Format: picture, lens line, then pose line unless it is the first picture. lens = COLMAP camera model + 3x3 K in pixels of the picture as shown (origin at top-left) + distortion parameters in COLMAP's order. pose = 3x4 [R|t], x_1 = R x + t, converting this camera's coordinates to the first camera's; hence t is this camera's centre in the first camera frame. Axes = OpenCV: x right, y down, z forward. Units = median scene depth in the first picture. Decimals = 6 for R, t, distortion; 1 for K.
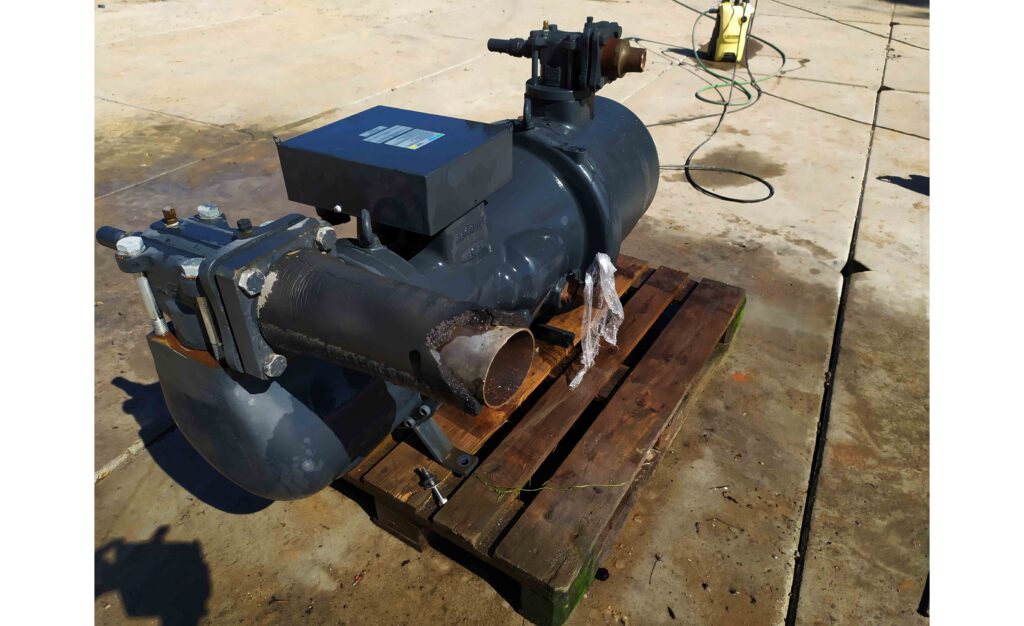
lens RADIAL K [[623.2, 0, 512.8], [0, 623.2, 313.6], [0, 0, 1]] dist [0.021411, -0.006807]
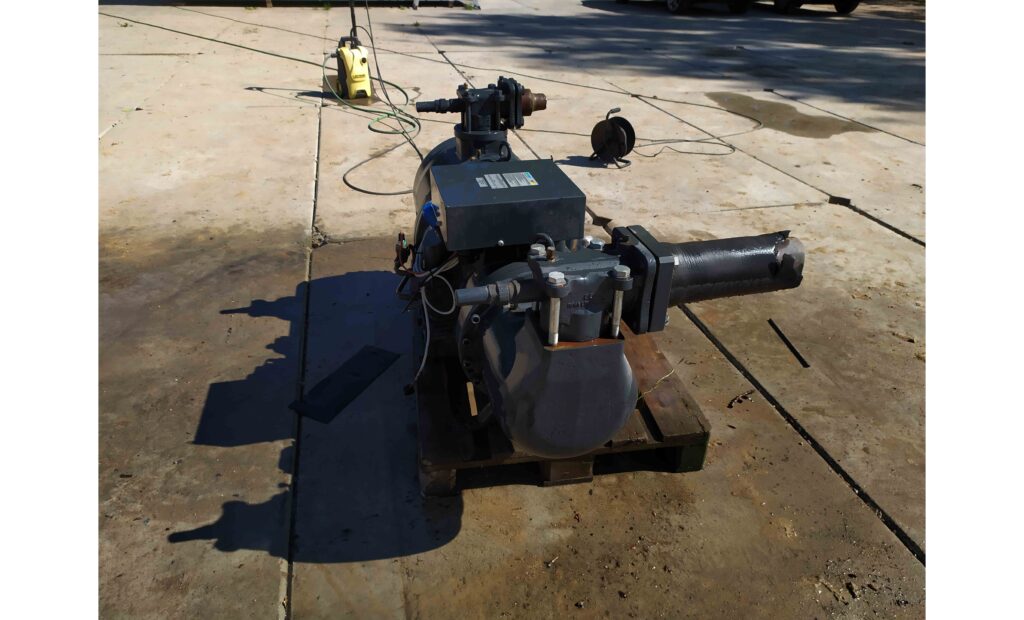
lens RADIAL K [[617.0, 0, 510.0], [0, 617.0, 313.2], [0, 0, 1]] dist [0.031037, -0.000290]
pose [[0.747037, -0.336212, 0.573496, -0.781960], [0.361170, 0.929522, 0.074472, -0.091649], [-0.558115, 0.151496, 0.815816, -0.015987]]
